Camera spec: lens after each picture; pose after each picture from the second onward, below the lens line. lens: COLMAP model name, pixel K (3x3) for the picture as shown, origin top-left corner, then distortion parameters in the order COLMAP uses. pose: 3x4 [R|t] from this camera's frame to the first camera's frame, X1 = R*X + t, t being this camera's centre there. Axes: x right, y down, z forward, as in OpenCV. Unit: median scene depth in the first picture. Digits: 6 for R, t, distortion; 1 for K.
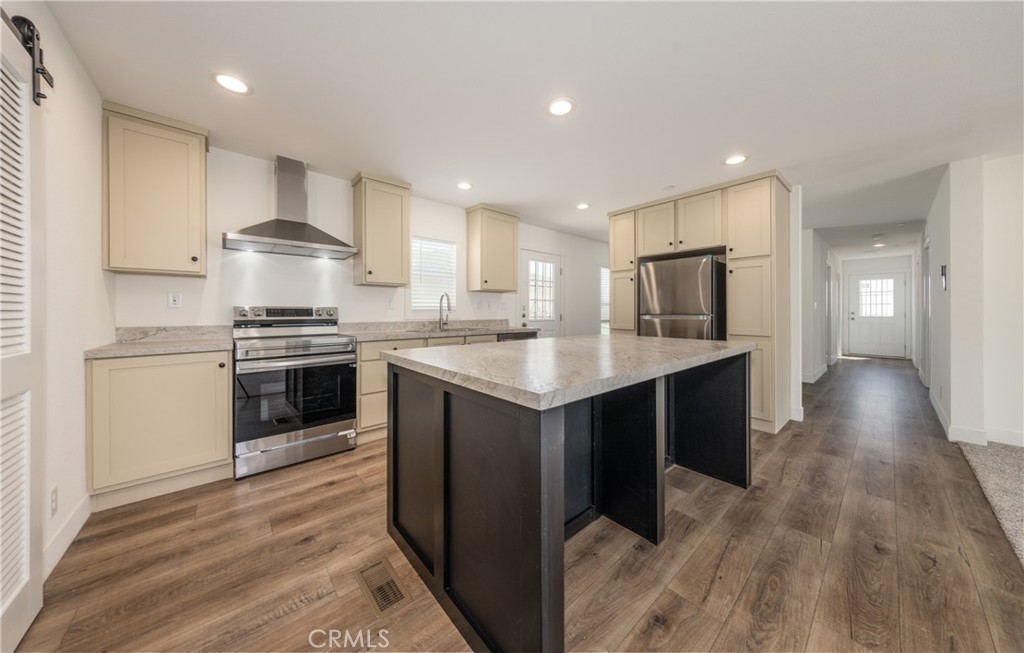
lens RADIAL K [[321.9, 0, 479.4], [0, 321.9, 313.3], [0, 0, 1]] dist [0.005728, -0.000331]
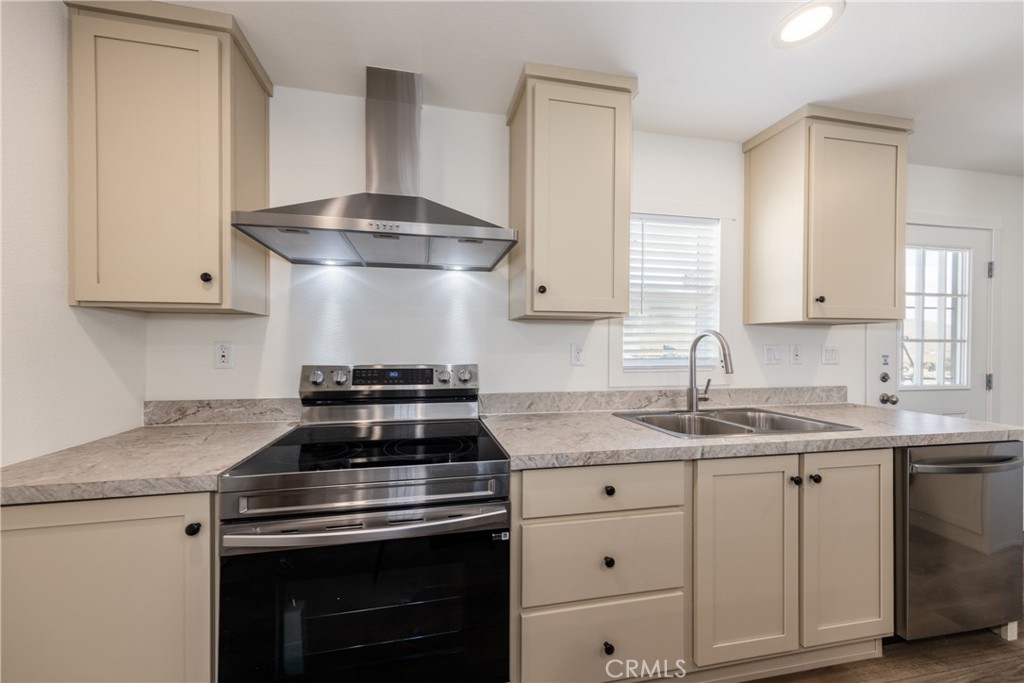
lens RADIAL K [[305.2, 0, 474.1], [0, 305.2, 345.8], [0, 0, 1]] dist [0.001199, -0.000098]
pose [[0.871899, 0.005122, -0.489658, -0.215680], [-0.006069, 0.999982, -0.000347, -0.048562], [0.489647, 0.003274, 0.871914, 0.590410]]
